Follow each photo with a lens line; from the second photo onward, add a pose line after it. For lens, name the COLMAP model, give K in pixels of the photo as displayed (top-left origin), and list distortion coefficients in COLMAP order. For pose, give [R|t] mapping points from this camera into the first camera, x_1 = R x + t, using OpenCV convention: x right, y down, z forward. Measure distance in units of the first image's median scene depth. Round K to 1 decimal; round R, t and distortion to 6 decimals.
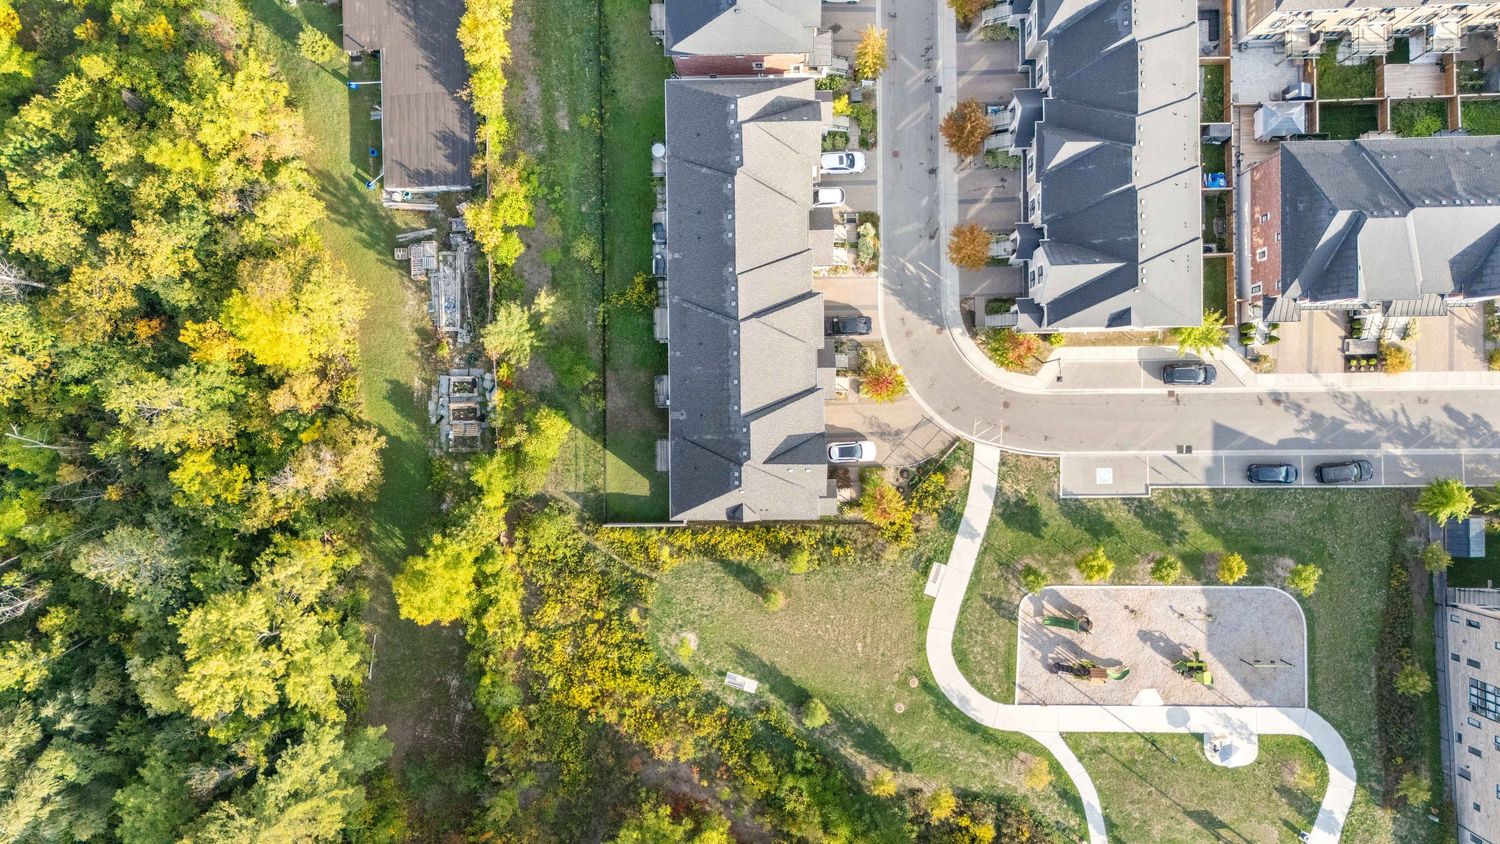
lens RADIAL K [[1097.2, 0, 750.9], [0, 1097.2, 421.7], [0, 0, 1]] dist [0.058507, -0.056892]
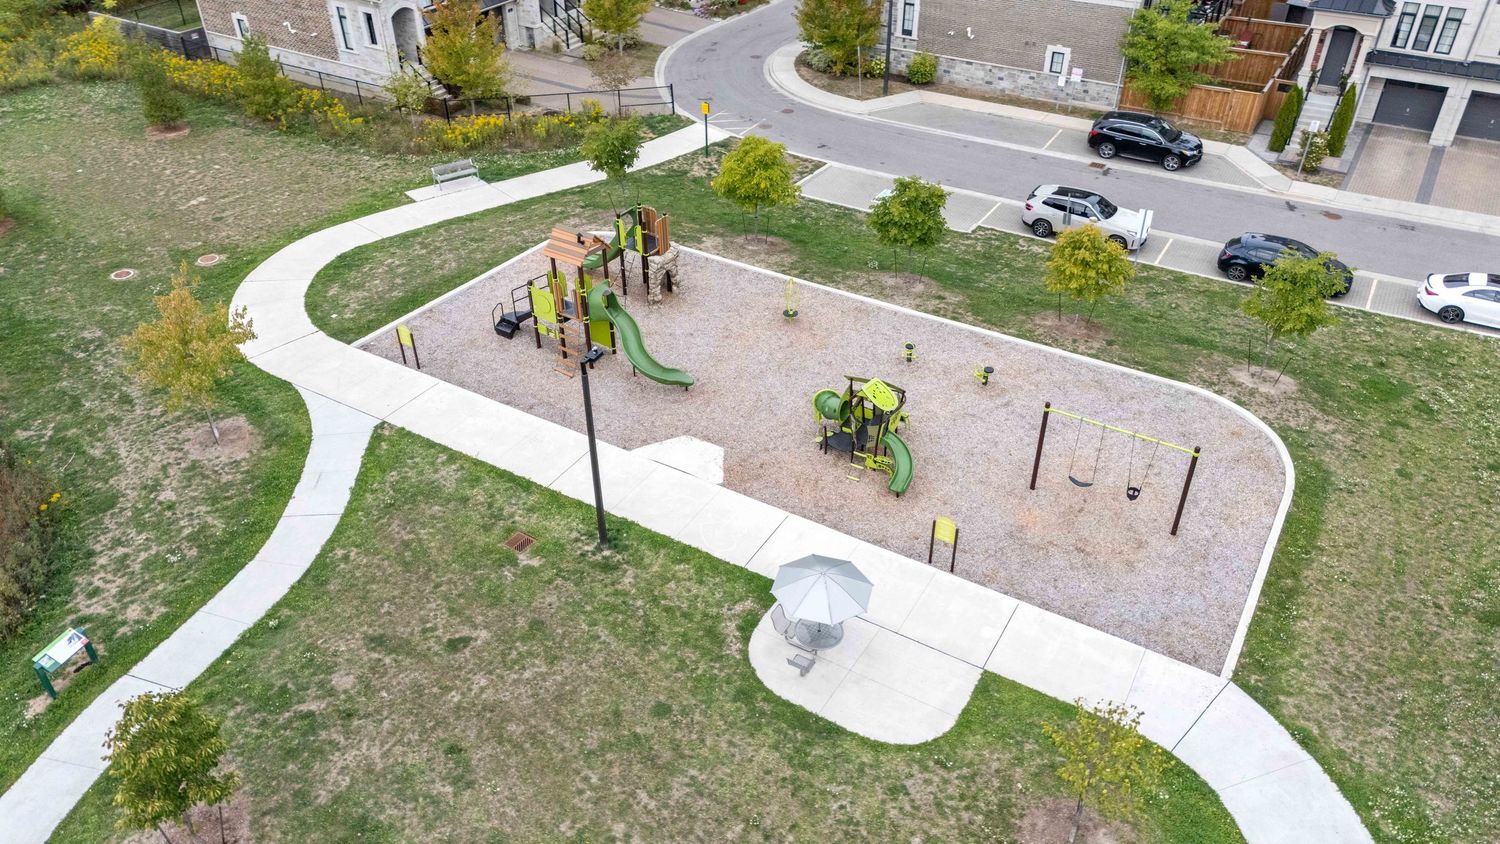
lens RADIAL K [[1097.2, 0, 758.0], [0, 1097.2, 430.4], [0, 0, 1]] dist [0.058507, -0.056892]
pose [[0.853973, 0.331474, -0.401069, 0.483860], [-0.519789, 0.508741, -0.686295, 0.431497], [-0.023449, 0.794549, 0.606748, 0.808219]]
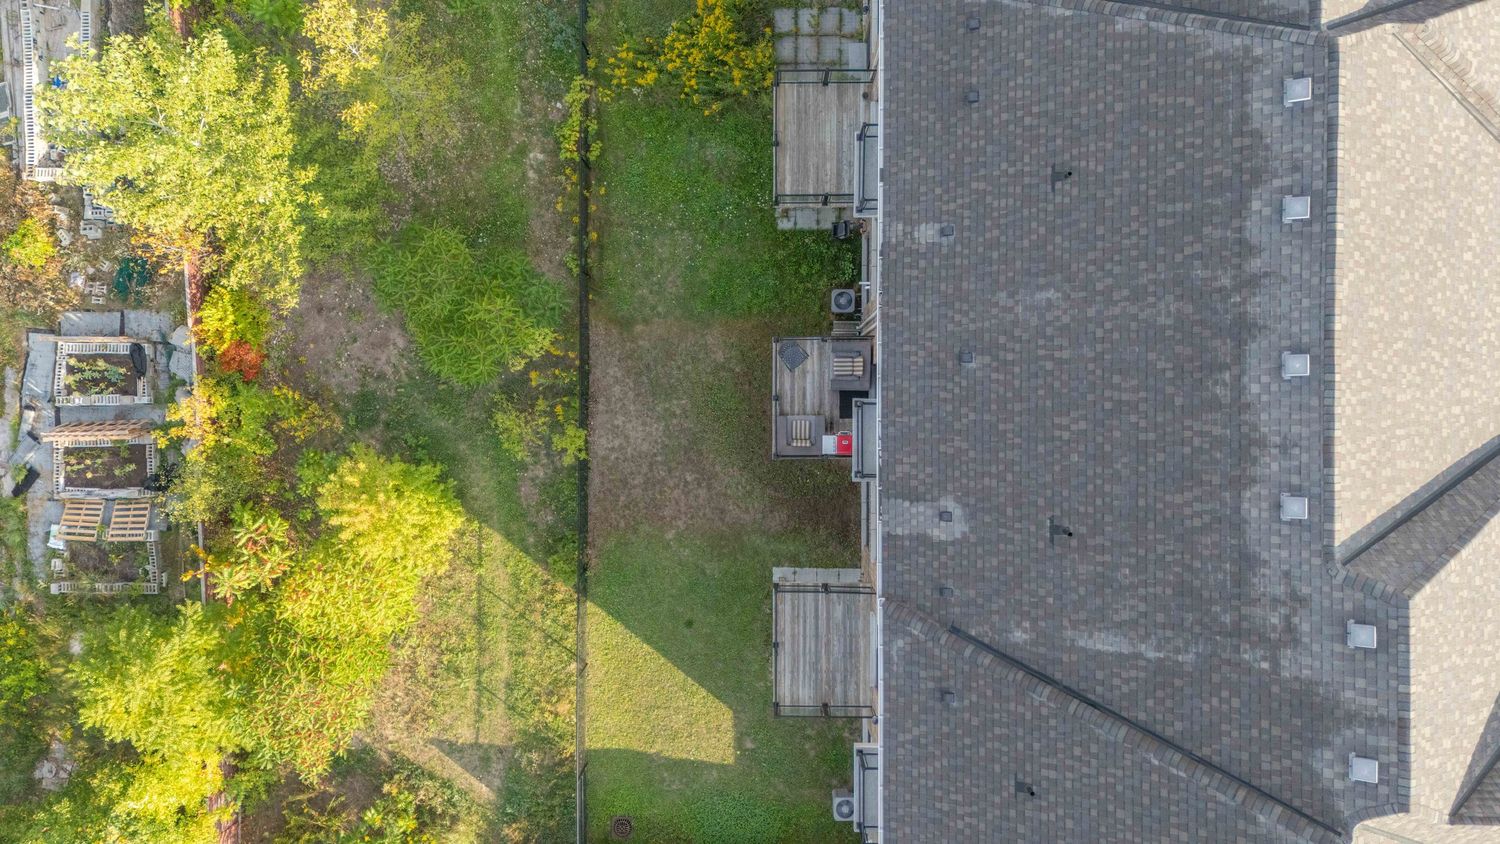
lens RADIAL K [[1097.2, 0, 750.9], [0, 1097.2, 419.0], [0, 0, 1]] dist [0.058507, -0.056892]
pose [[0.999838, 0.012499, 0.012924, -0.095161], [-0.012592, 0.999895, 0.007197, -0.024618], [-0.012833, -0.007359, 0.999891, 0.725438]]
